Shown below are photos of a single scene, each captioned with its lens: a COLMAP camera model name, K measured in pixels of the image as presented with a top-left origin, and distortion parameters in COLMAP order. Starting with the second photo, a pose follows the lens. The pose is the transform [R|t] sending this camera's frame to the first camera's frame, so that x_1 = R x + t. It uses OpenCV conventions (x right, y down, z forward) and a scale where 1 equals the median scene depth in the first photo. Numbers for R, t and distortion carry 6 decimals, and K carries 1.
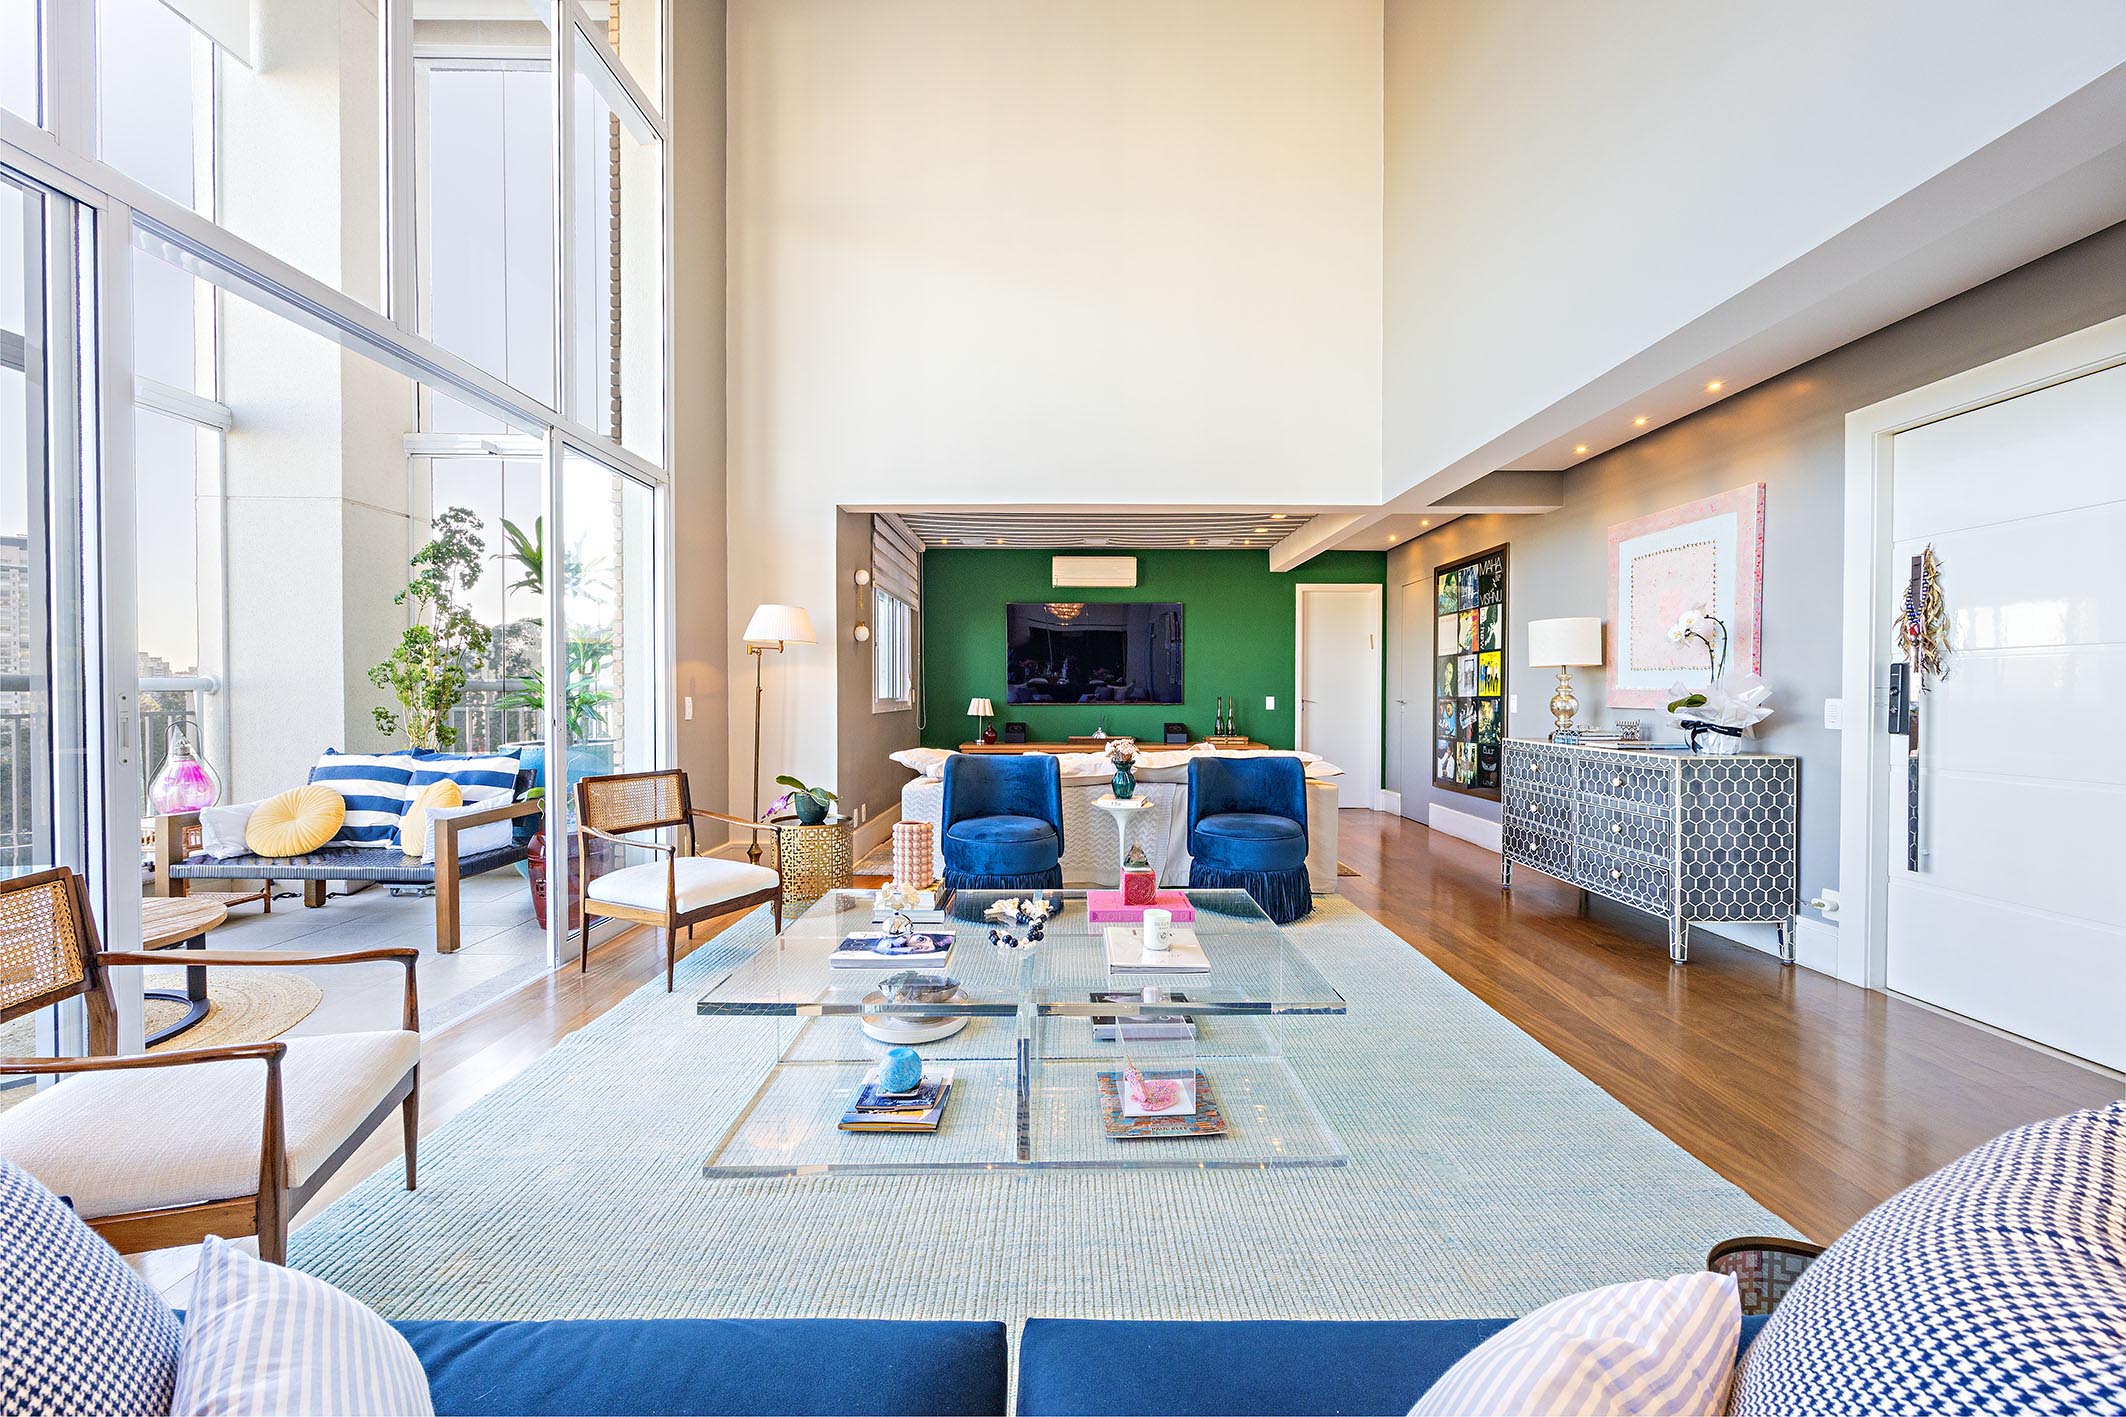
lens RADIAL K [[851.9, 0, 1067.1], [0, 851.9, 705.7], [0, 0, 1]] dist [-0.006787, -0.000062]
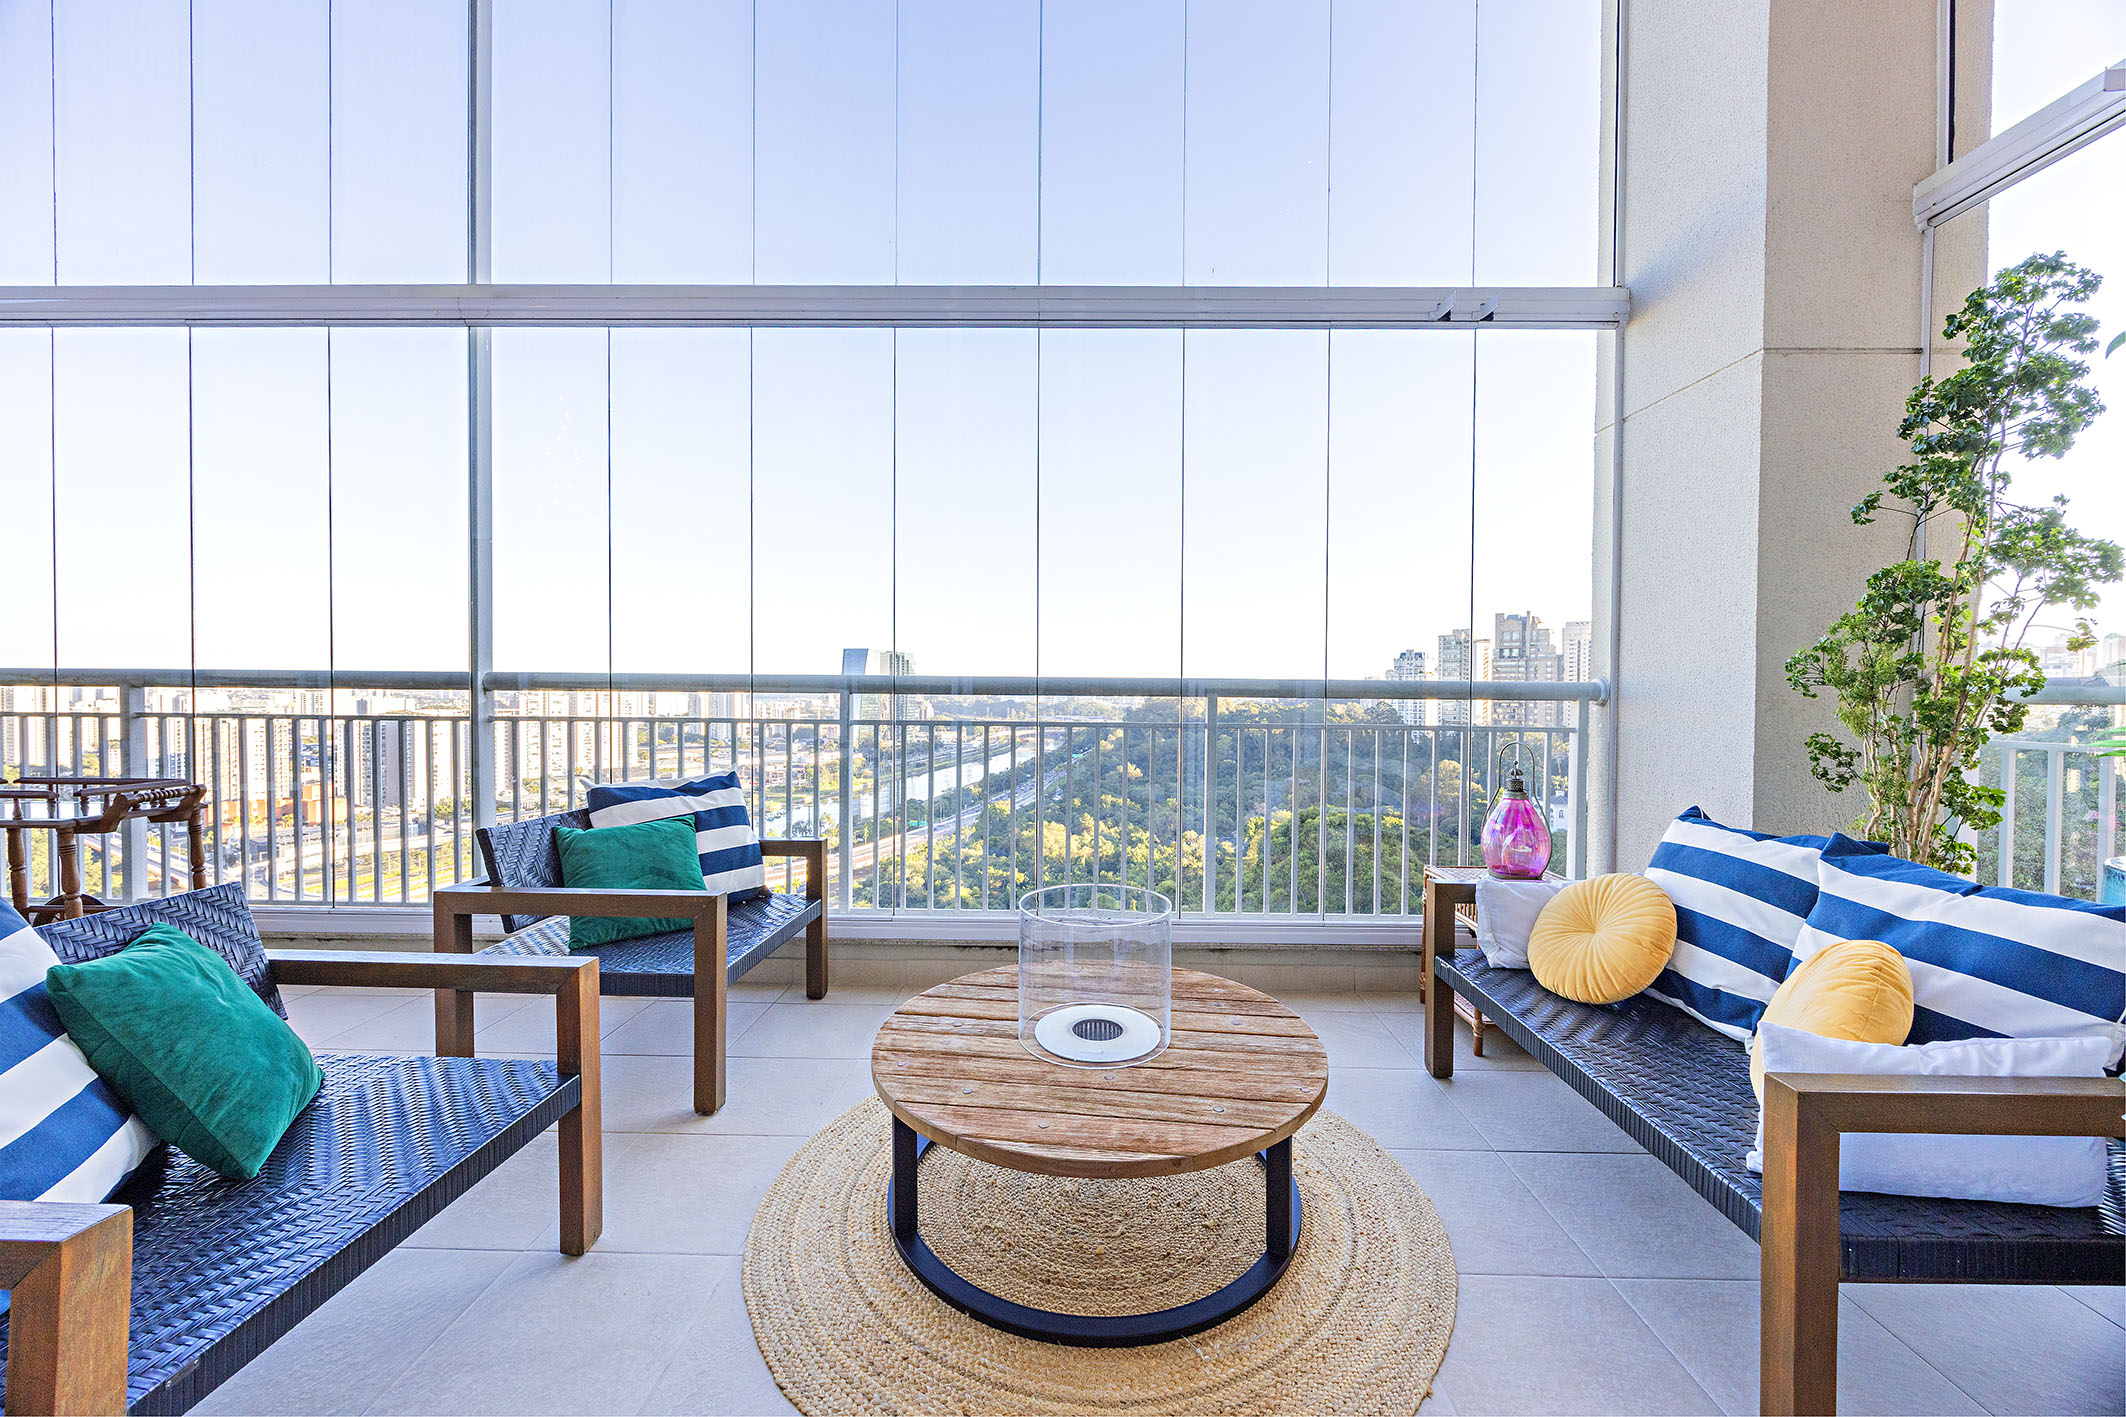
lens RADIAL K [[814.7, 0, 1082.1], [0, 814.7, 699.5], [0, 0, 1]] dist [0.000050, 0.000169]
pose [[-0.001204, 0.005456, -0.999984, -0.328944], [-0.027956, 0.999594, 0.005487, -0.009133], [0.999608, 0.027963, -0.001051, 0.569637]]
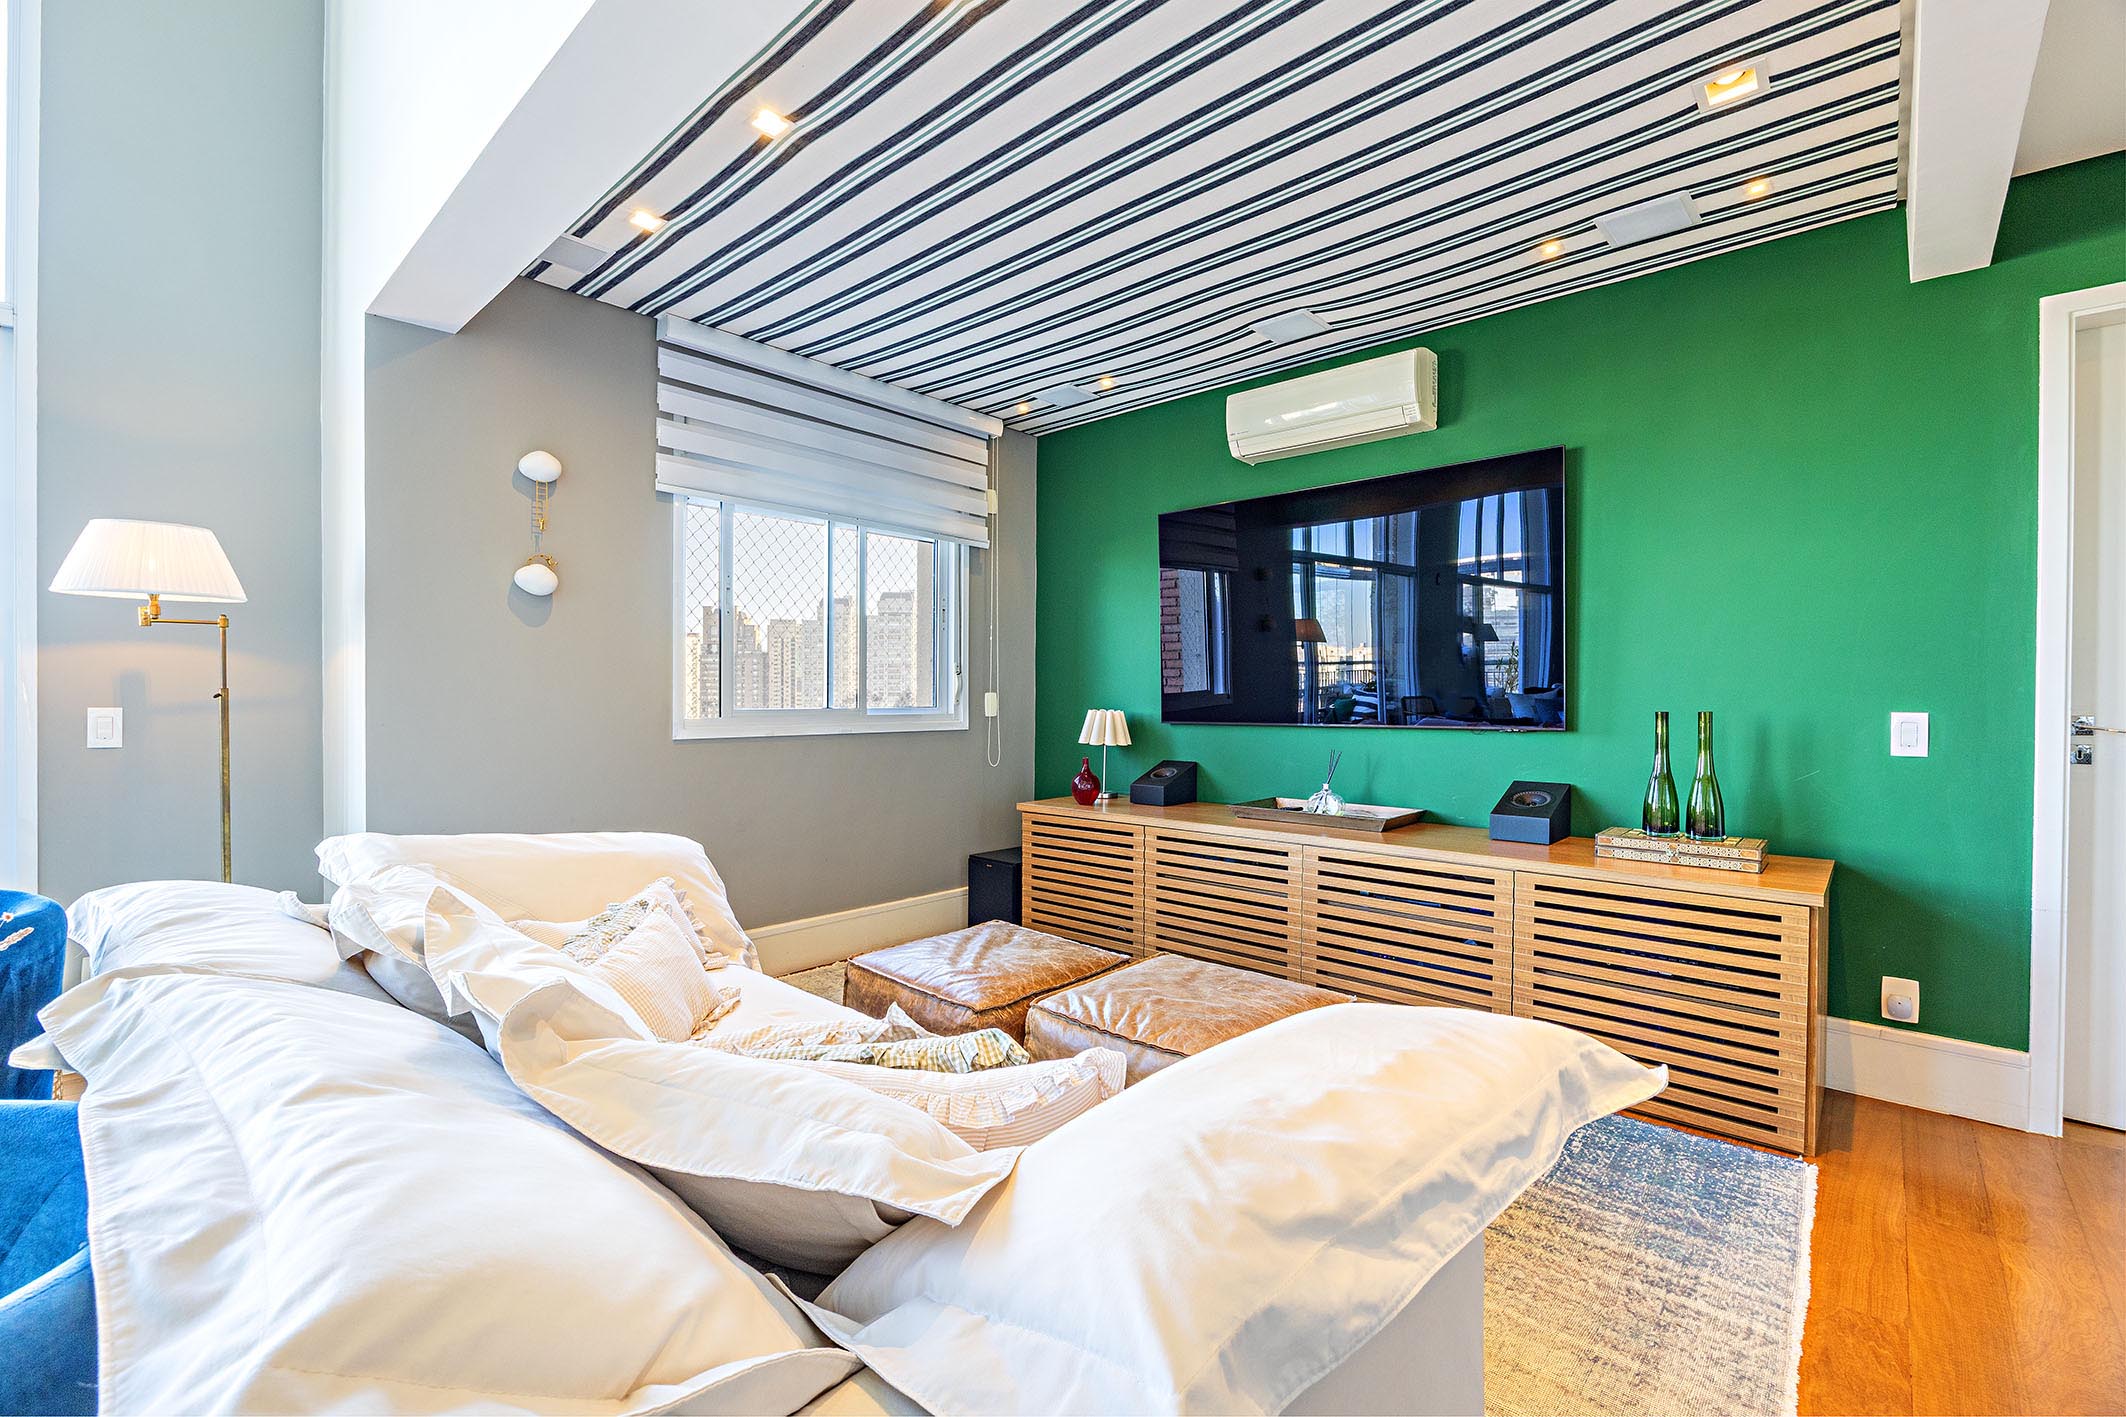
lens RADIAL K [[903.5, 0, 1079.2], [0, 903.5, 708.4], [0, 0, 1]] dist [0.000662, 0.000066]
pose [[0.747975, 0.006255, -0.663697, 0.402333], [-0.009252, 0.999957, -0.001003, -0.015954], [0.663662, 0.006891, 0.748001, 1.004723]]
